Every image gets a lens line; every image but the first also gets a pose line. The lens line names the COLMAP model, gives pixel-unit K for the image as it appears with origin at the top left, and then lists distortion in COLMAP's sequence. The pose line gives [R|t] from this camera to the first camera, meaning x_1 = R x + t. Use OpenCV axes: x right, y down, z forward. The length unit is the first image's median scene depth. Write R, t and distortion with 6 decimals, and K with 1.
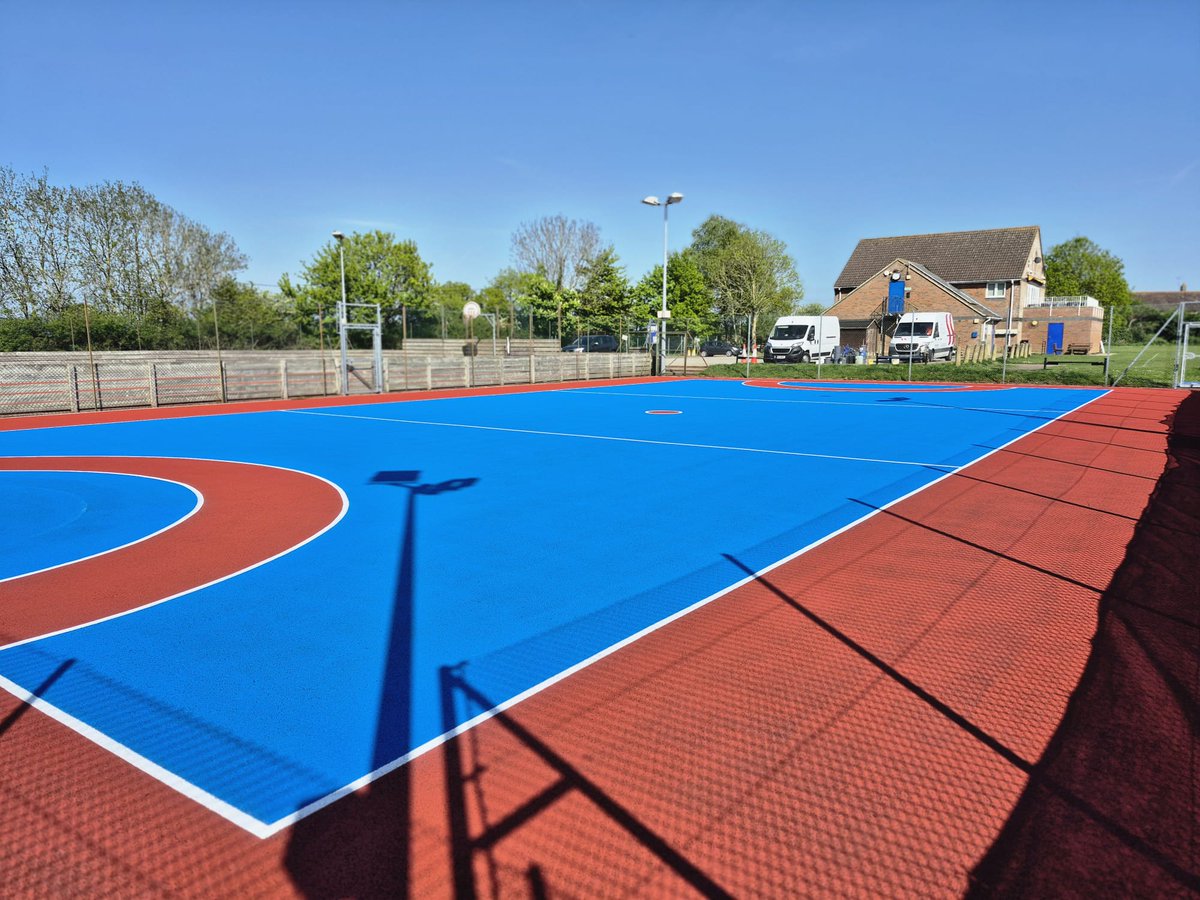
lens RADIAL K [[821.2, 0, 600.0], [0, 821.2, 450.0], [0, 0, 1]] dist [0.072578, -0.085019]
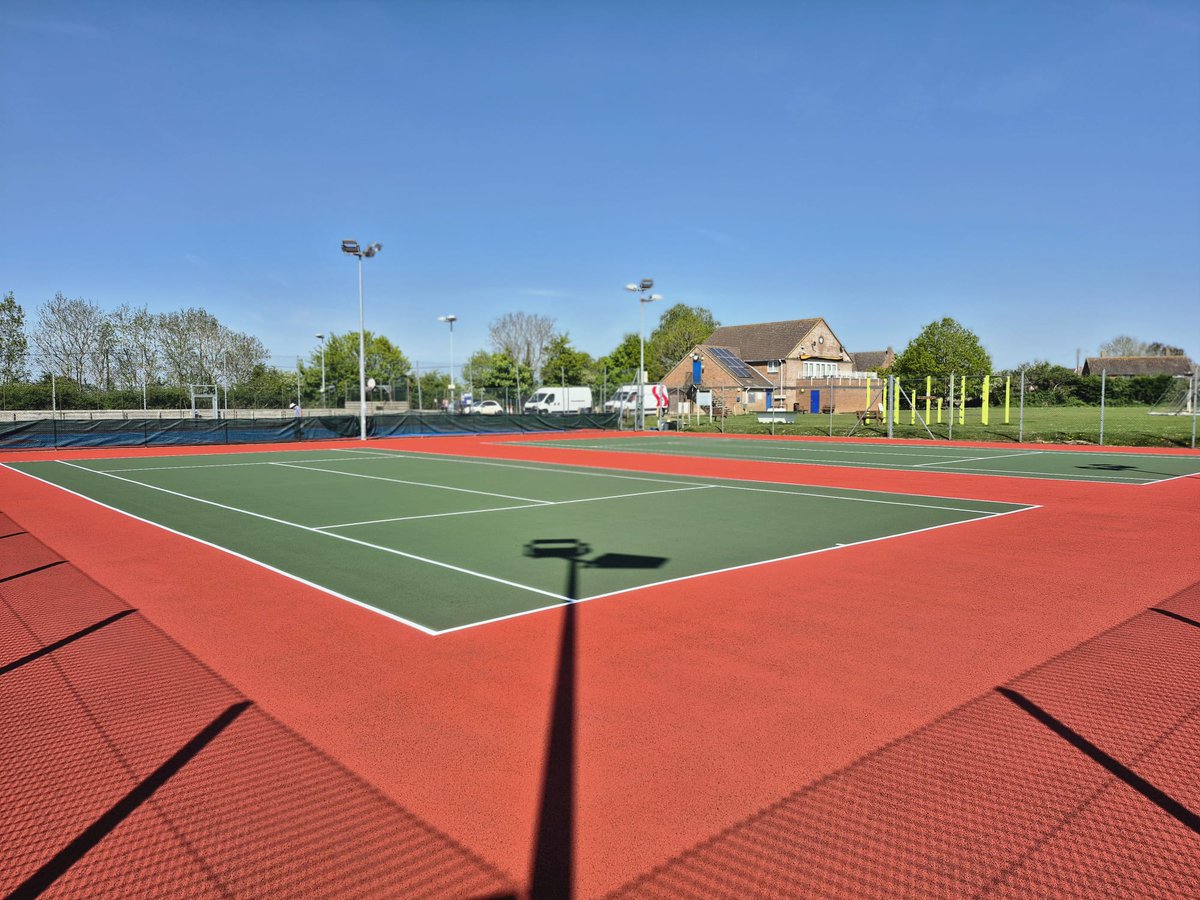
lens RADIAL K [[797.7, 0, 600.0], [0, 797.7, 450.0], [0, 0, 1]] dist [0.065550, 0.000052]
pose [[0.974984, 0.014613, -0.221795, 0.491525], [-0.030111, 0.997321, -0.066657, 0.039606], [0.220227, 0.071668, 0.972812, -0.326869]]
